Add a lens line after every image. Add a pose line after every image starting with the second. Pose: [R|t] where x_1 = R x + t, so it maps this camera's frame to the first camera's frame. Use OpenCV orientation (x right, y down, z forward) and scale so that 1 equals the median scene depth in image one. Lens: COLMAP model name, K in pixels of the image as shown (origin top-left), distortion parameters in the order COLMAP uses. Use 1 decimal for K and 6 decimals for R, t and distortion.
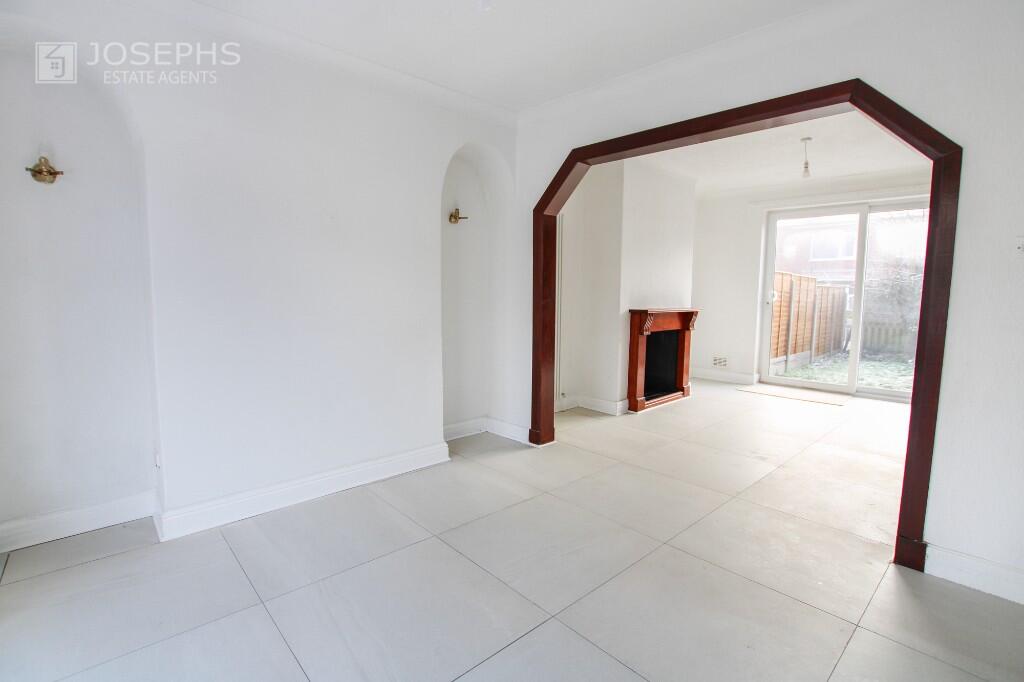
lens RADIAL K [[485.8, 0, 513.7], [0, 485.8, 341.1], [0, 0, 1]] dist [-0.026504, 0.001277]
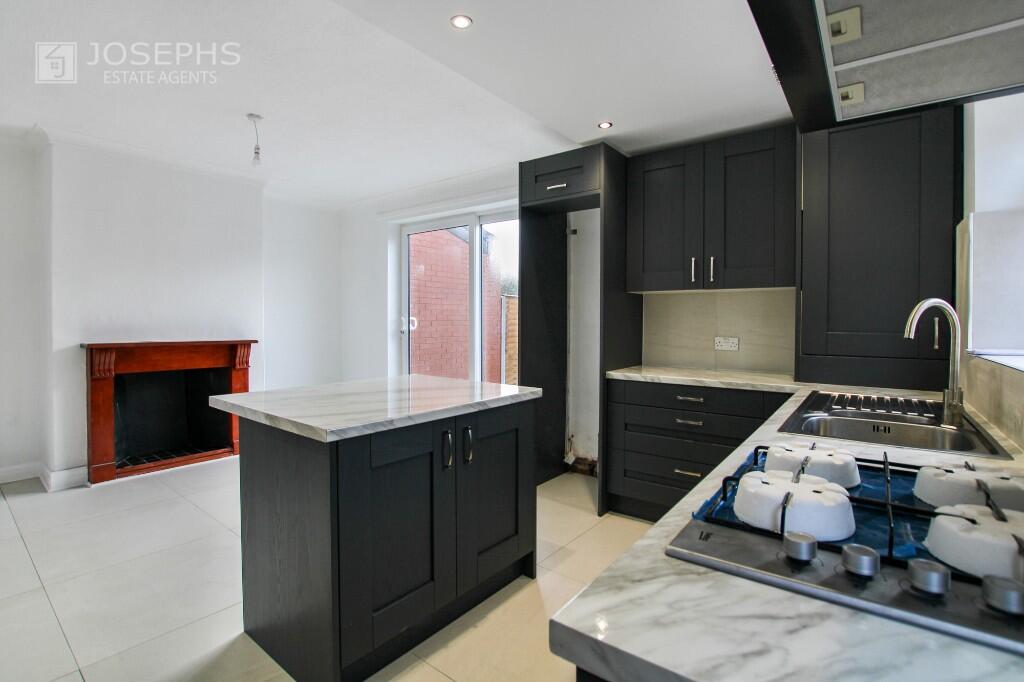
lens RADIAL K [[485.8, 0, 518.3], [0, 485.8, 330.7], [0, 0, 1]] dist [-0.026504, 0.001277]
pose [[0.984540, -0.007685, 0.174993, 0.546471], [0.021712, 0.996687, -0.078386, -0.009269], [-0.173811, 0.080974, 0.981444, 0.129232]]
